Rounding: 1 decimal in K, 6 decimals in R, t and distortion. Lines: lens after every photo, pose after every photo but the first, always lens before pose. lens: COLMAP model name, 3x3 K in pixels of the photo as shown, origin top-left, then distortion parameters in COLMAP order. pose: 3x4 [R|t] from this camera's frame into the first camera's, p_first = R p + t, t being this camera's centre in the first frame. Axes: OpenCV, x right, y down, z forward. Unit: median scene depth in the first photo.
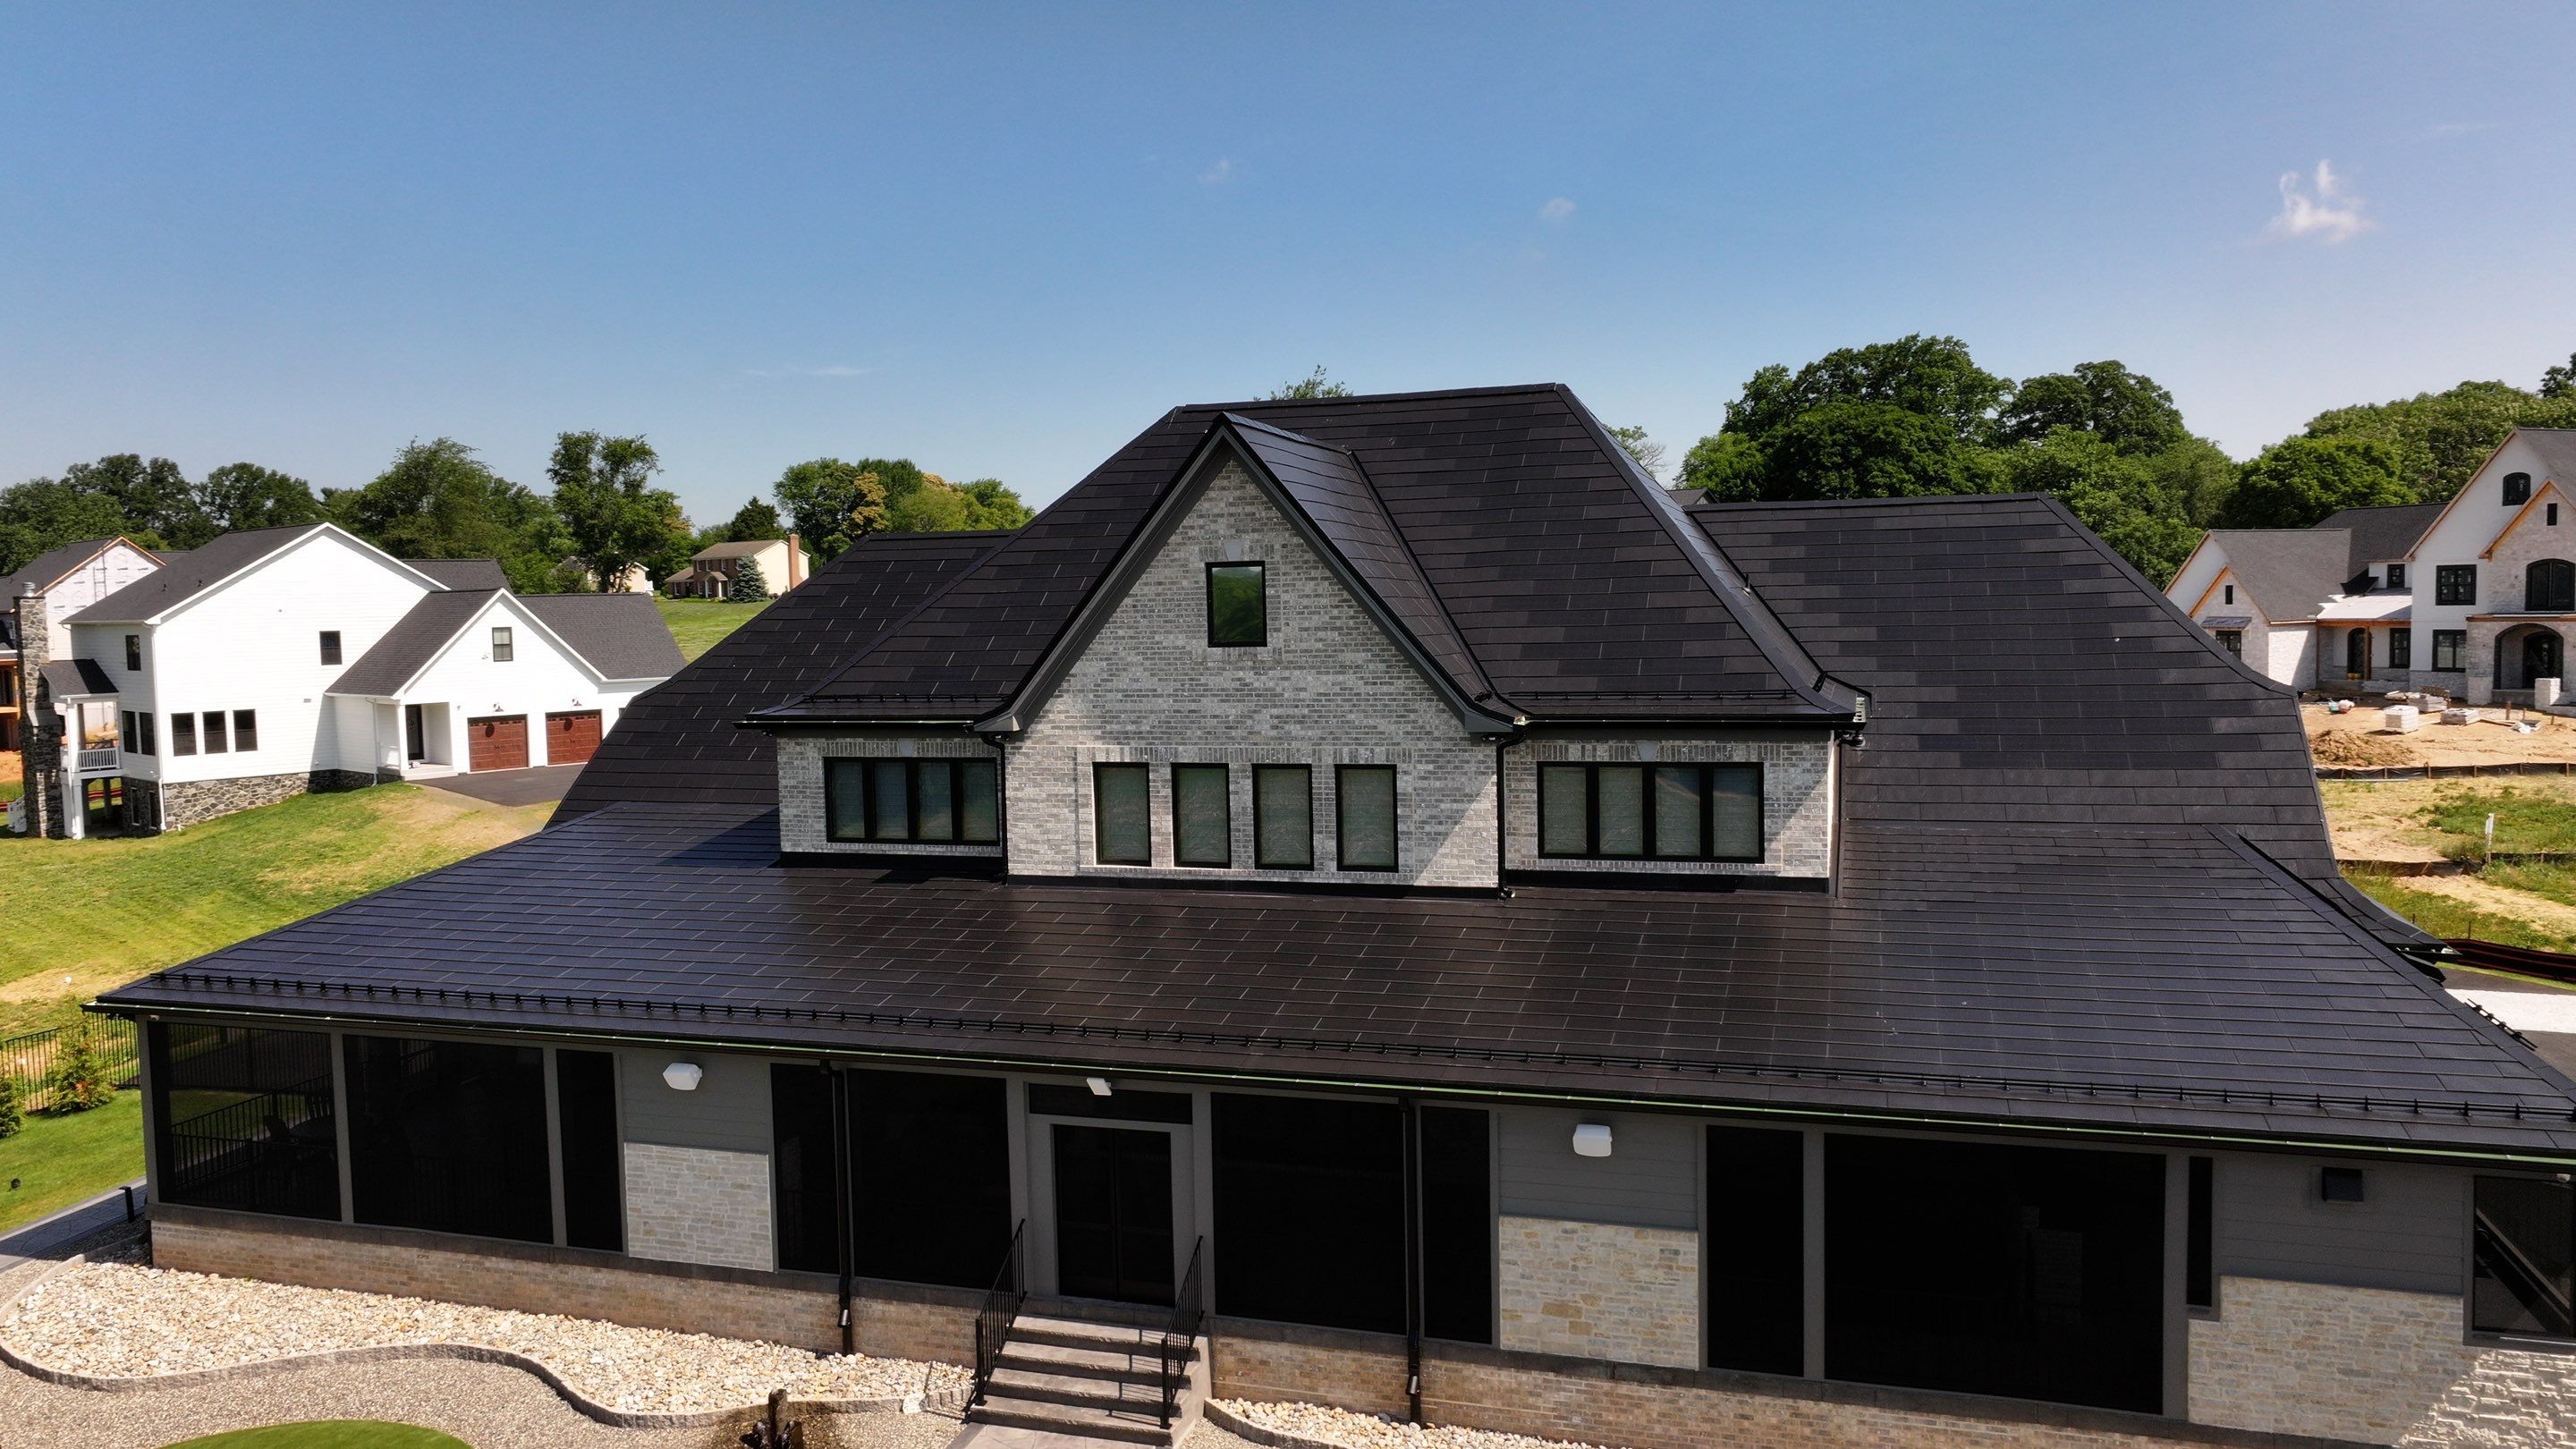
lens RADIAL K [[1806.6, 0, 1291.9], [0, 1806.6, 719.7], [0, 0, 1]] dist [-0.008288, 0.025639]
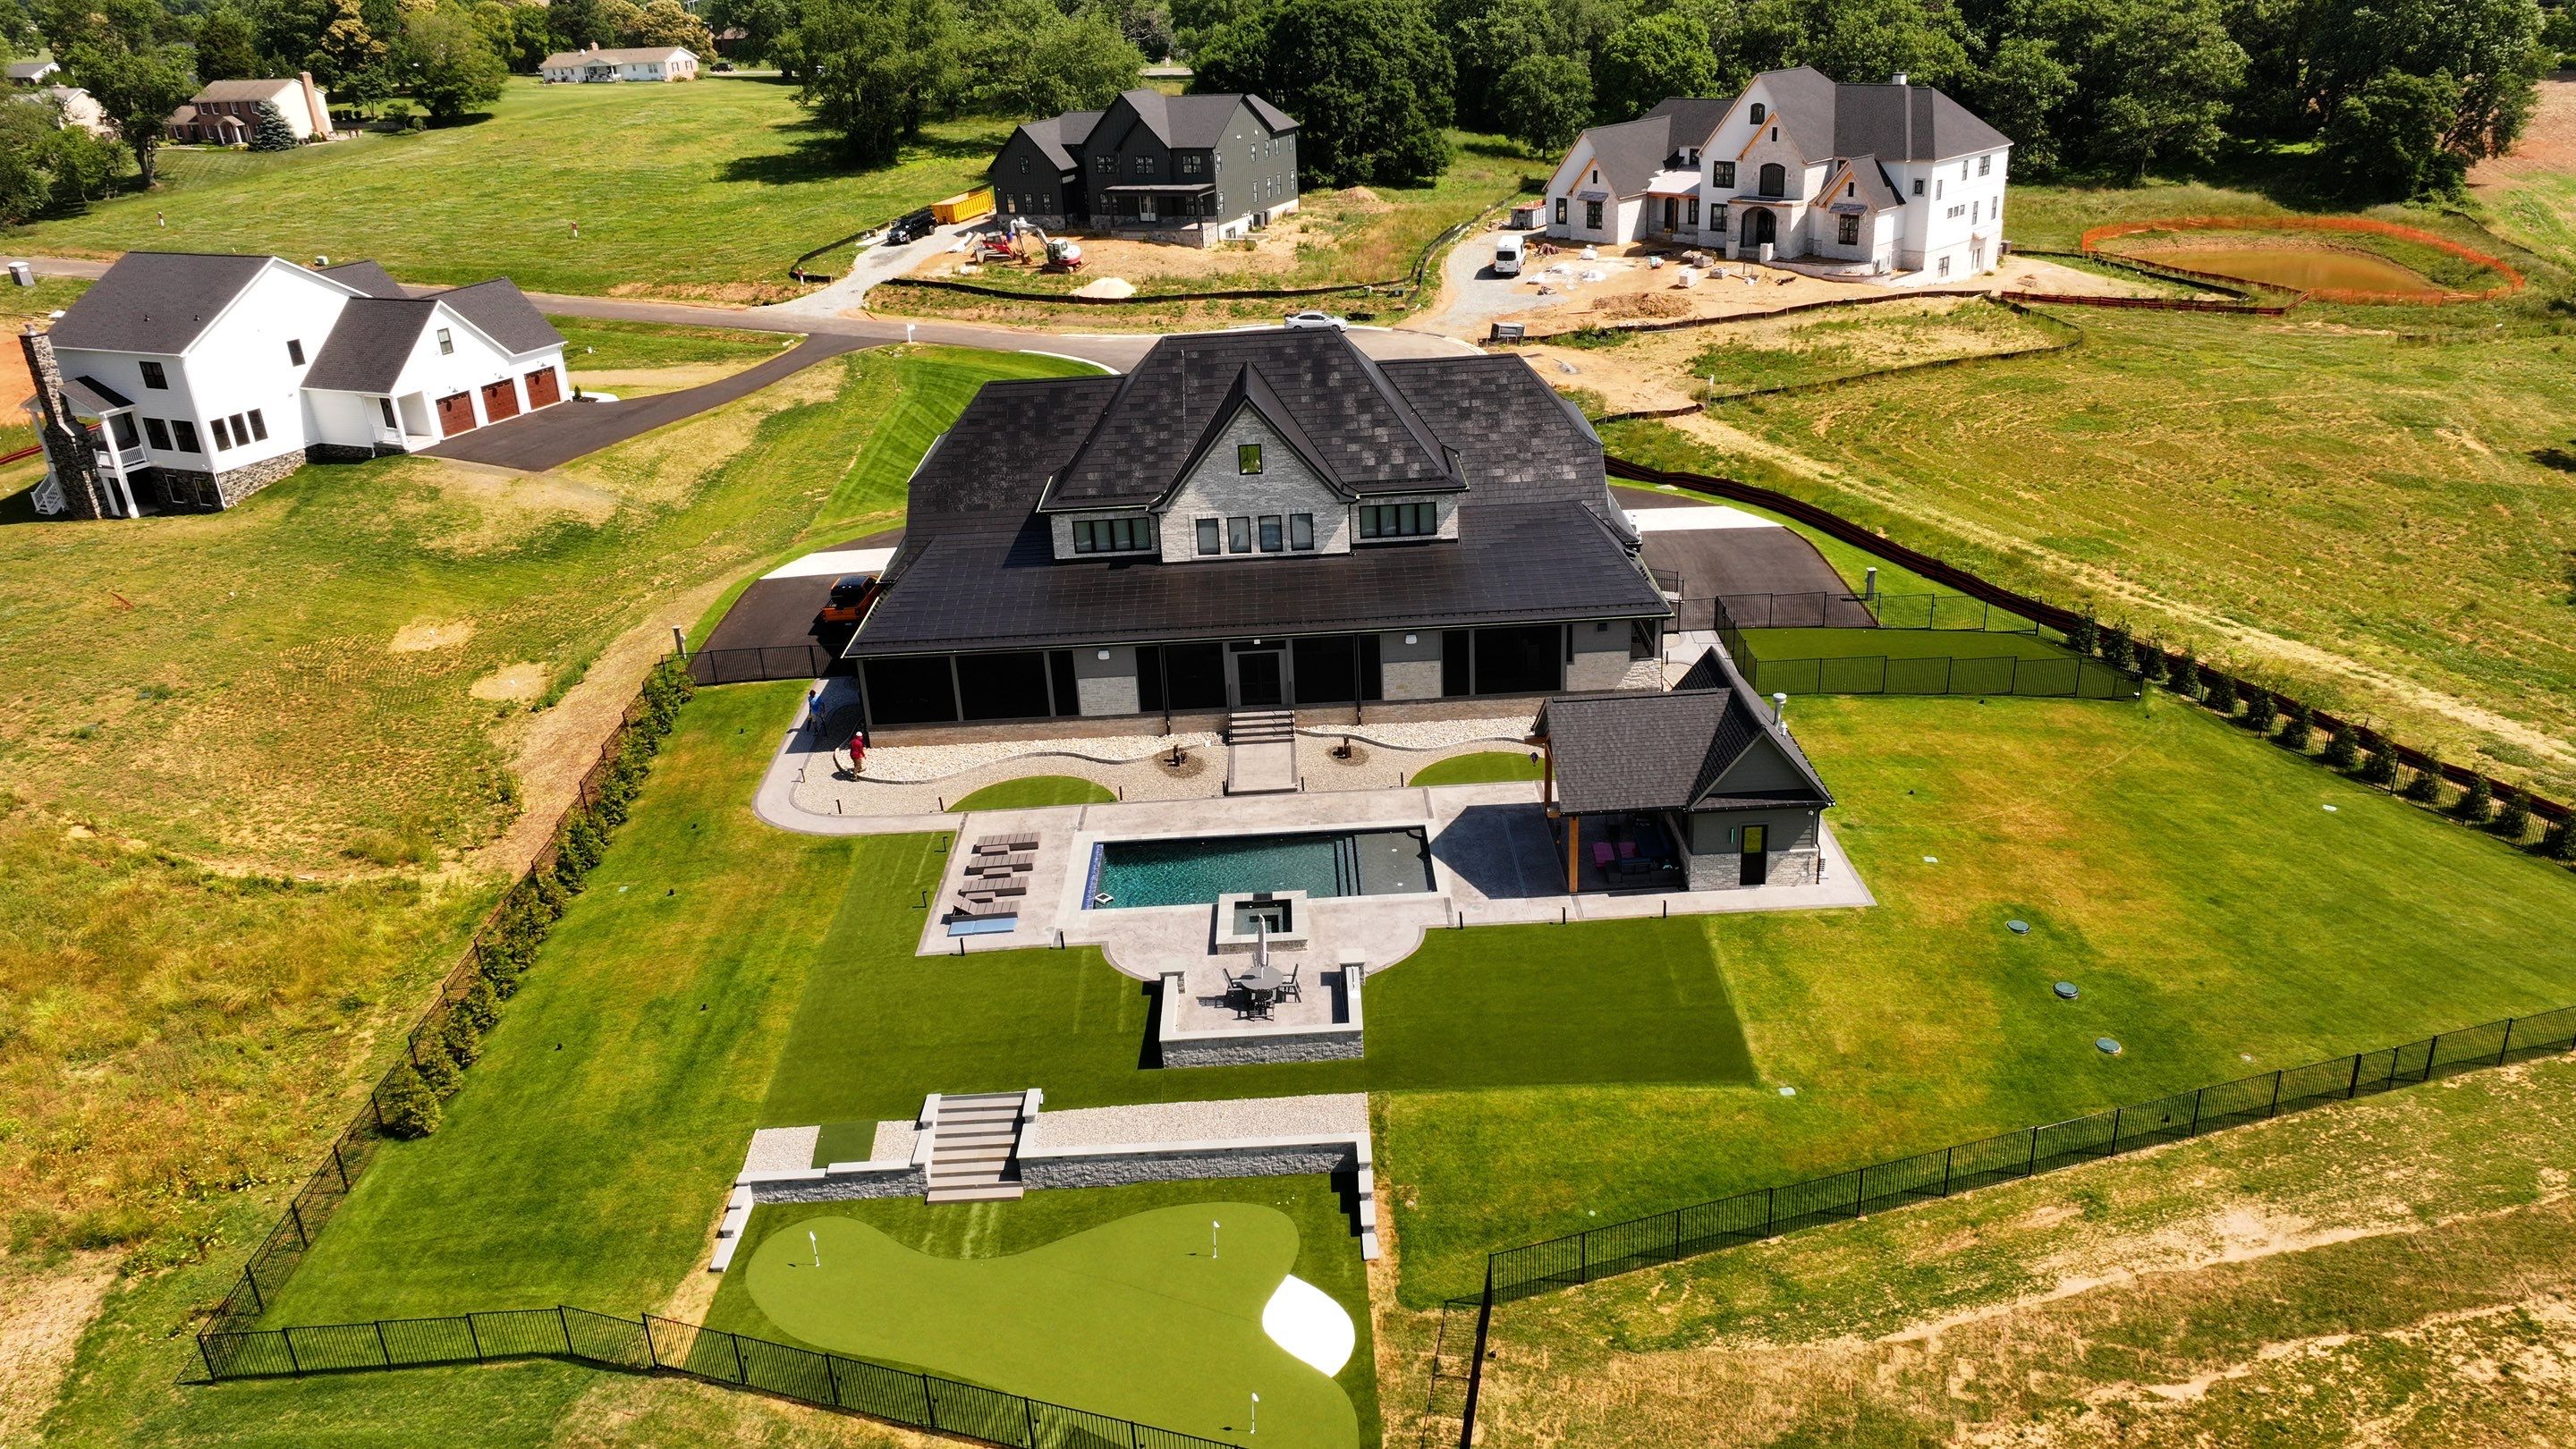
lens RADIAL K [[1806.6, 0, 1291.9], [0, 1806.6, 719.7], [0, 0, 1]] dist [-0.008288, 0.025639]
pose [[0.949654, -0.147612, 0.276348, -0.704249], [0.051155, 0.943271, 0.328060, -0.526218], [-0.309096, -0.297407, 0.903332, -1.438631]]
